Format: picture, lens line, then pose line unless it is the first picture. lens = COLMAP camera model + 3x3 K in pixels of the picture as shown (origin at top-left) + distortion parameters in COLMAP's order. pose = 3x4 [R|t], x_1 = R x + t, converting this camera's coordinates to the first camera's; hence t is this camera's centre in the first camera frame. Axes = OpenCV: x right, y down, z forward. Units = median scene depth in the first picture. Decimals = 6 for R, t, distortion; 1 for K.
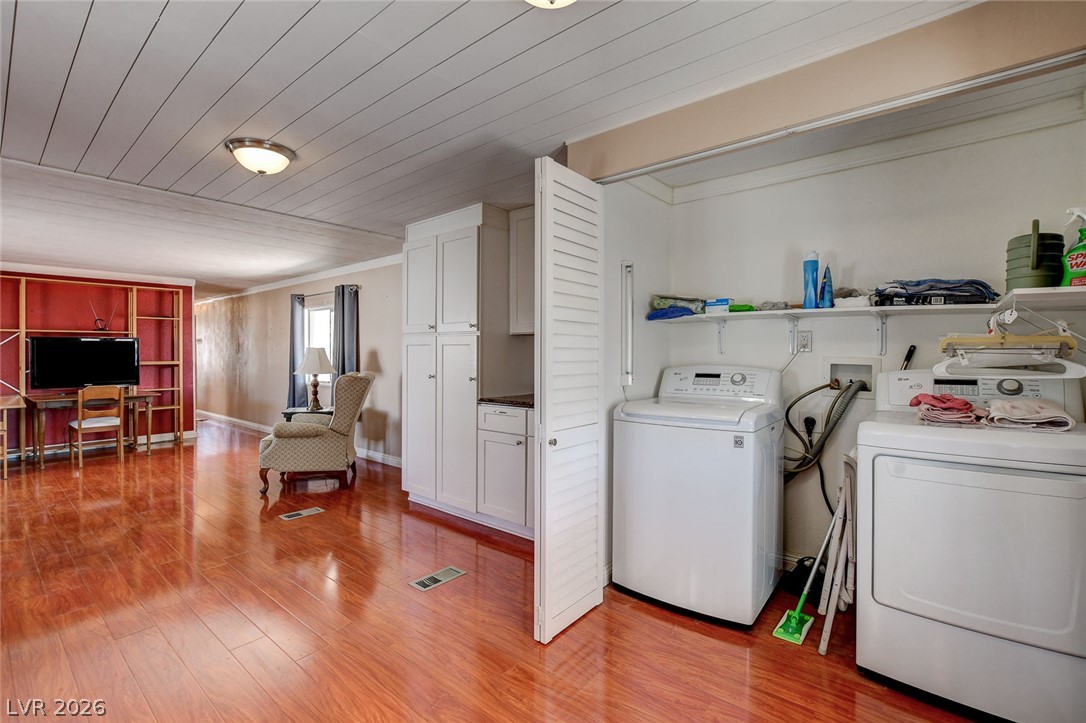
lens RADIAL K [[501.2, 0, 540.0], [0, 501.2, 353.3], [0, 0, 1]] dist [-0.001659, -0.000320]
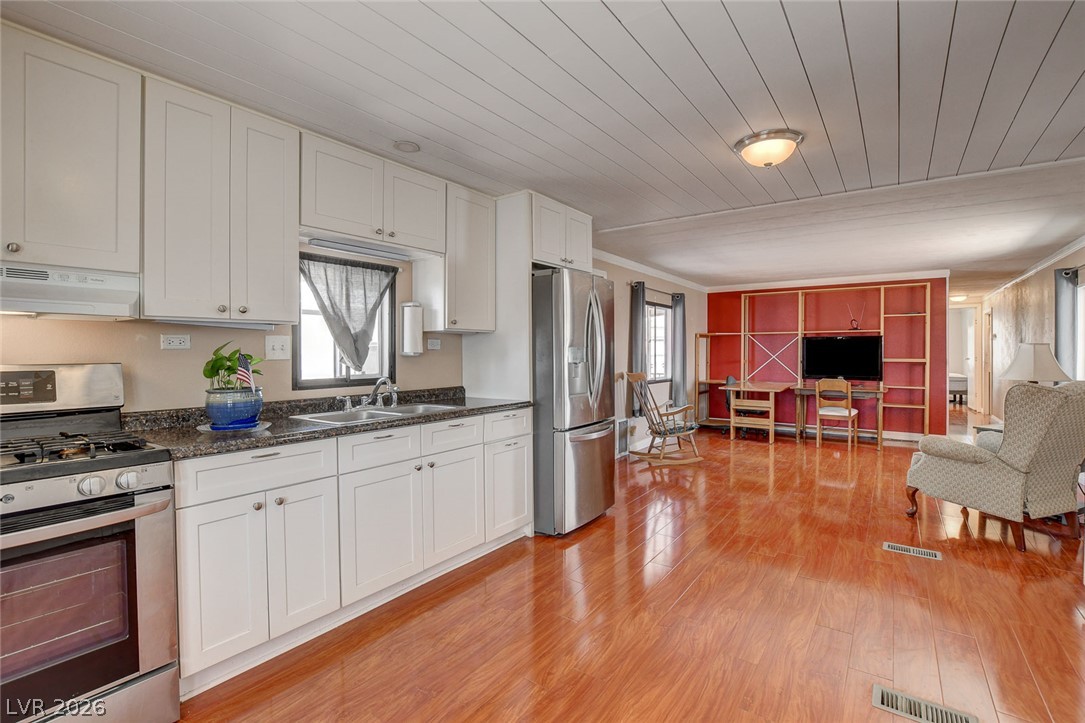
lens RADIAL K [[500.7, 0, 539.5], [0, 500.7, 353.3], [0, 0, 1]] dist [-0.001659, -0.000320]
pose [[0.092005, 0.009409, -0.995714, 0.171391], [-0.003893, 0.999951, 0.009090, -0.000927], [0.995751, 0.003040, 0.092037, 0.214489]]
